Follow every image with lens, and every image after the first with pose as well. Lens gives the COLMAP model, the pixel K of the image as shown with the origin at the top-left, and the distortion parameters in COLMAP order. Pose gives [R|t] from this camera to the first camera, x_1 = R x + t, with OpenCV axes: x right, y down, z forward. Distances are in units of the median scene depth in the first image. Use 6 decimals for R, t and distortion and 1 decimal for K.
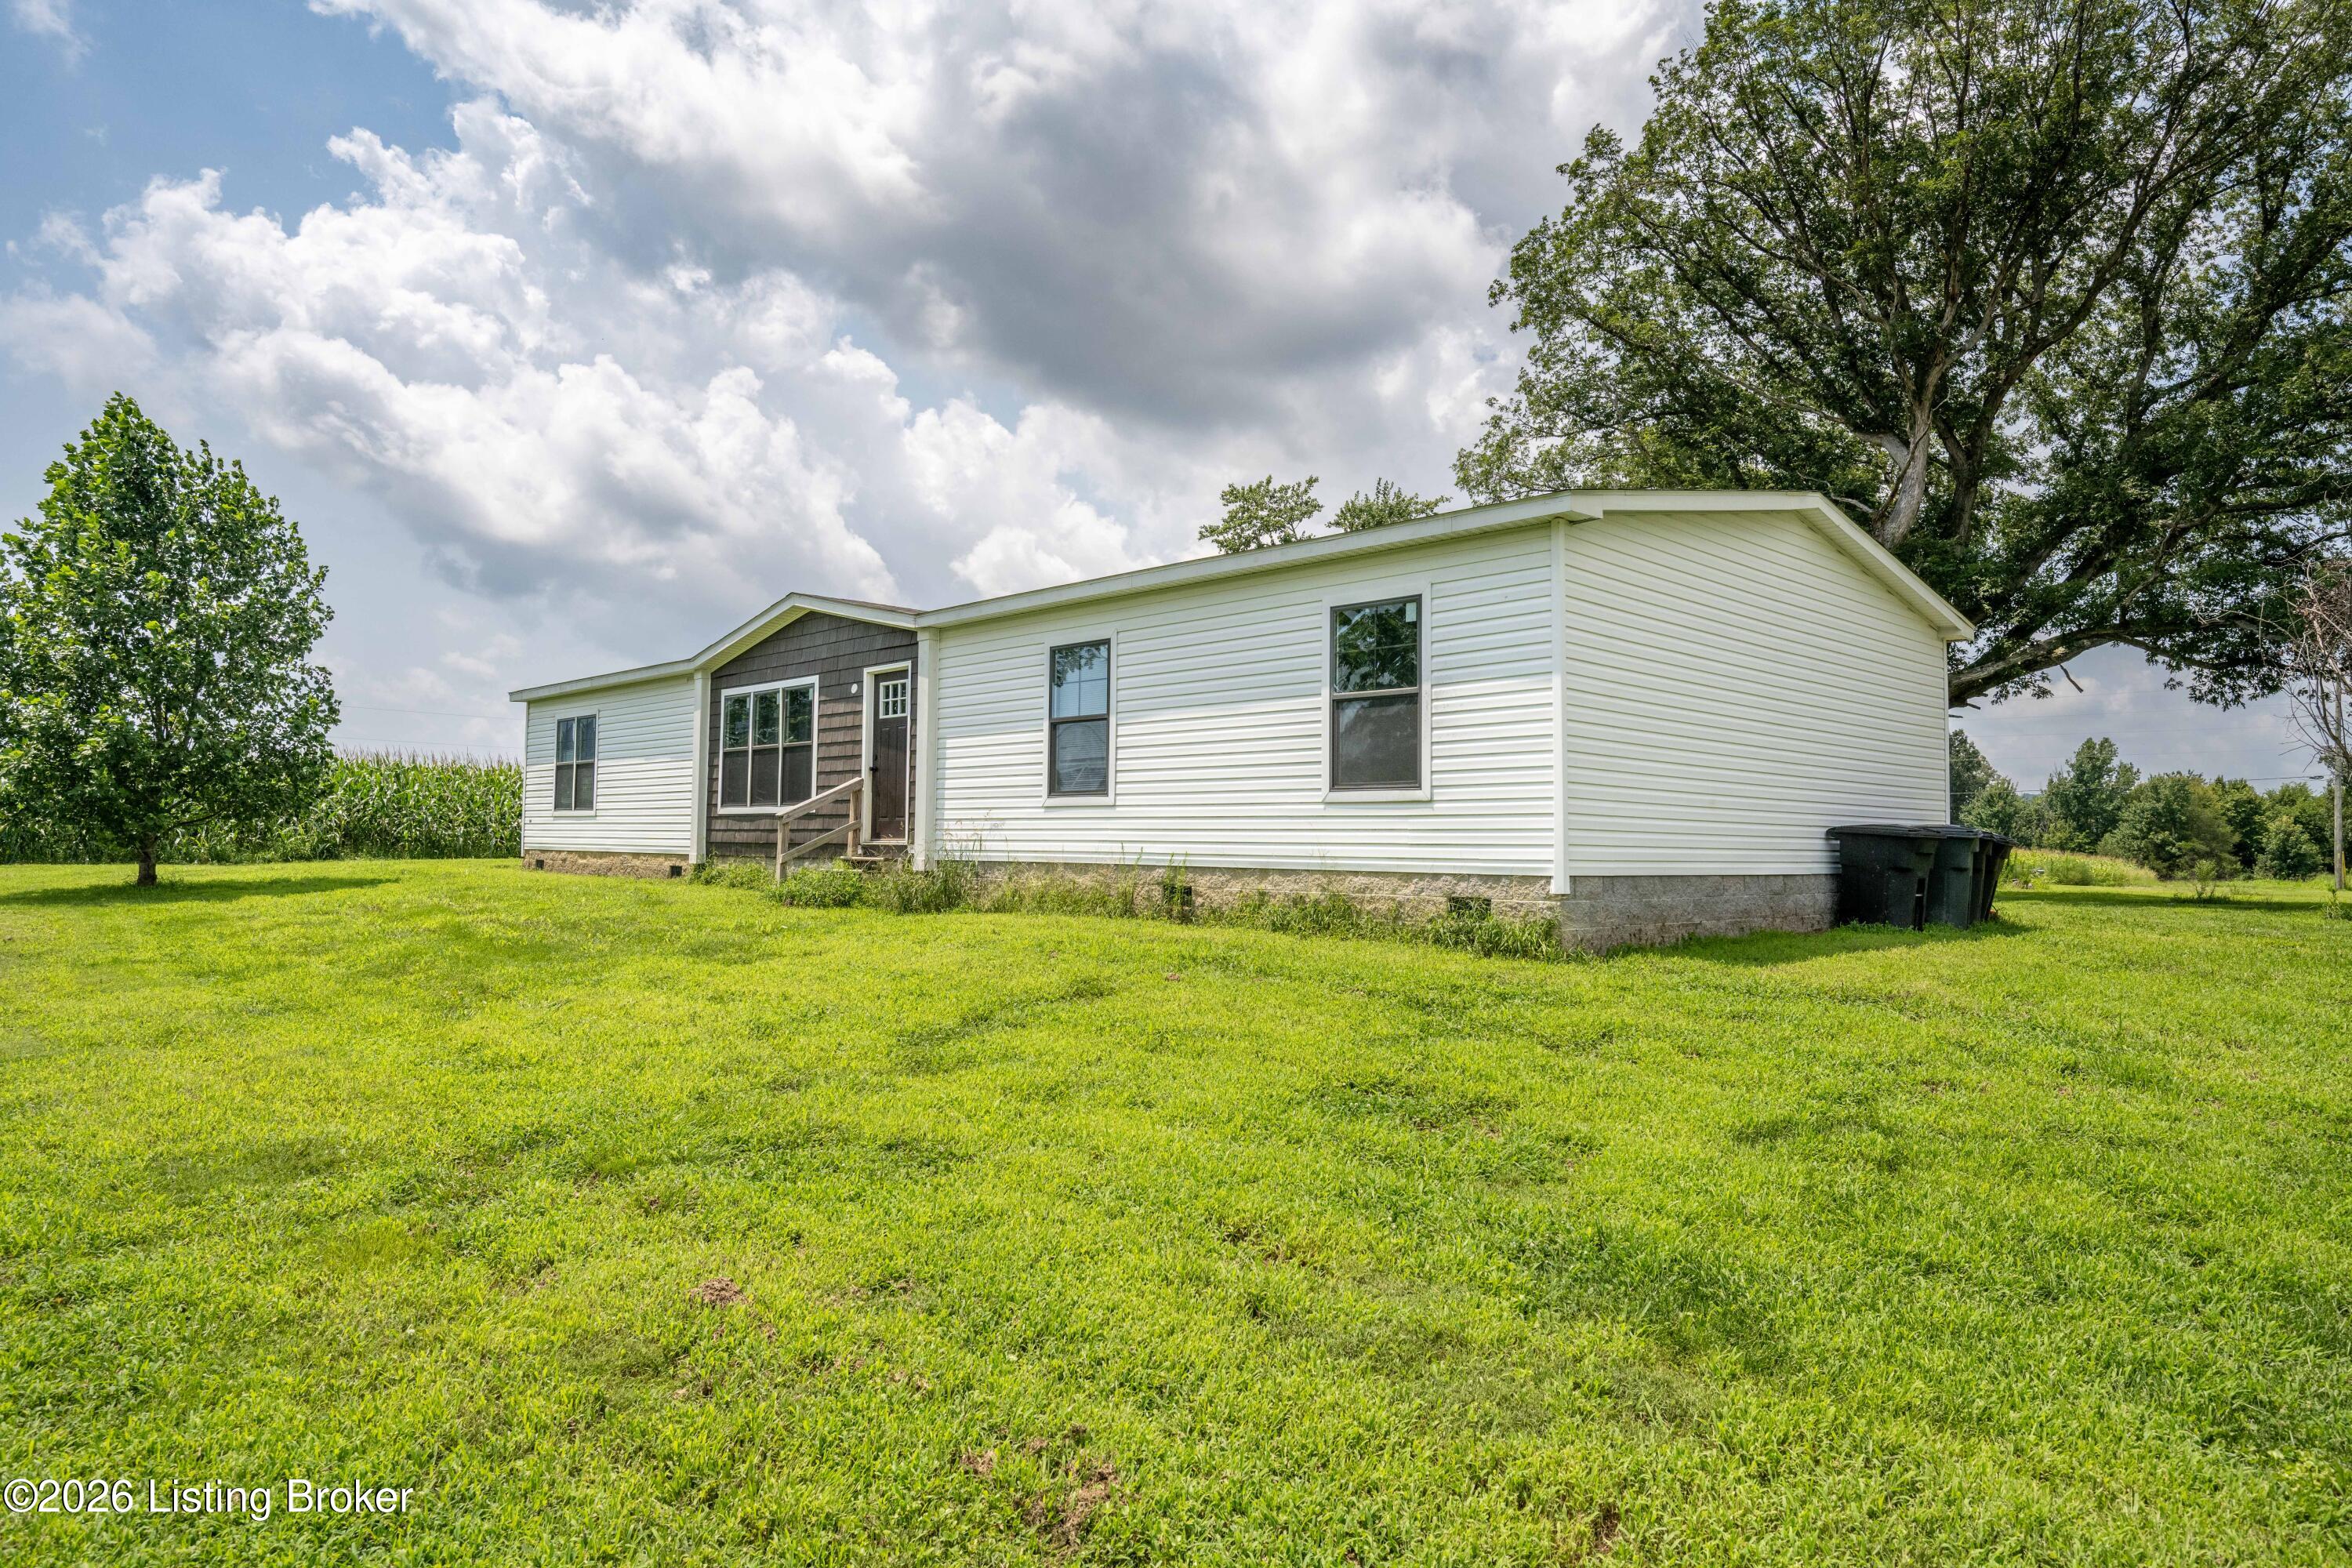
lens RADIAL K [[1429.2, 0, 1176.0], [0, 1429.2, 784.0], [0, 0, 1]] dist [-0.000495, -0.000218]
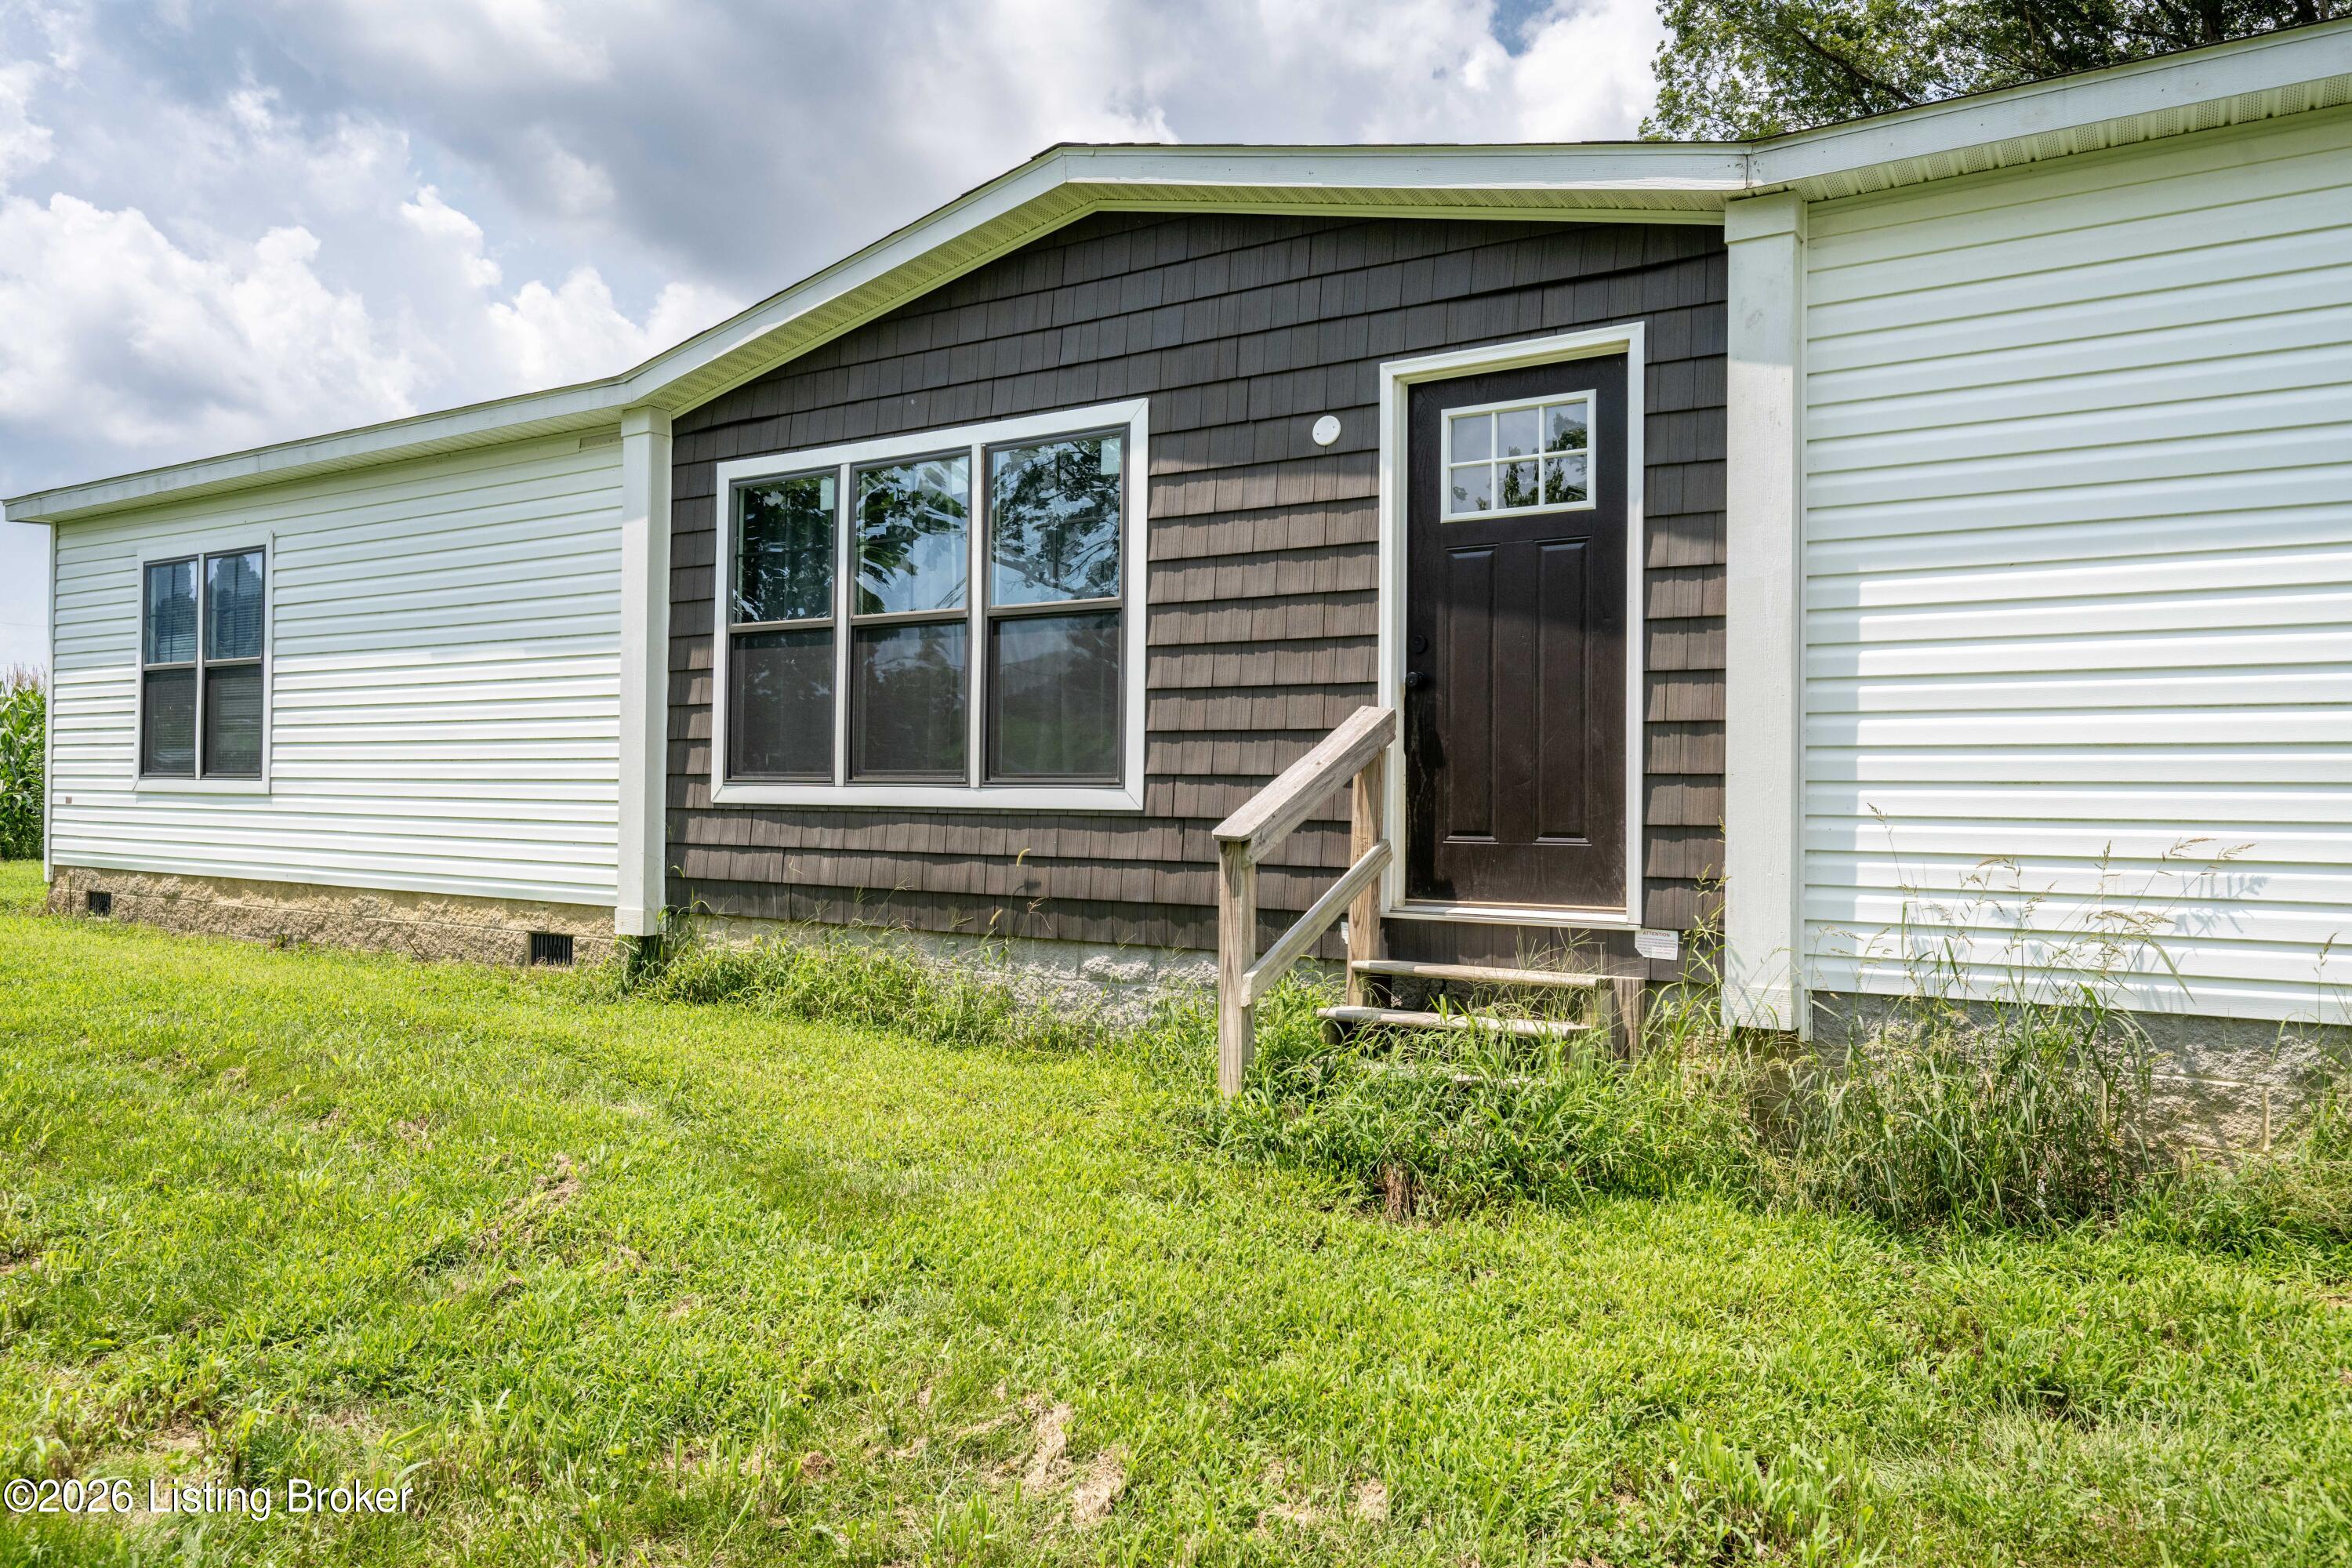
lens RADIAL K [[1333.1, 0, 1178.7], [0, 1333.1, 745.9], [0, 0, 1]] dist [-0.002456, 0.001571]
pose [[0.956489, -0.005944, 0.291709, -0.305730], [-0.002734, 0.999566, 0.029332, -0.003865], [-0.291757, -0.028853, 0.956057, 0.638449]]
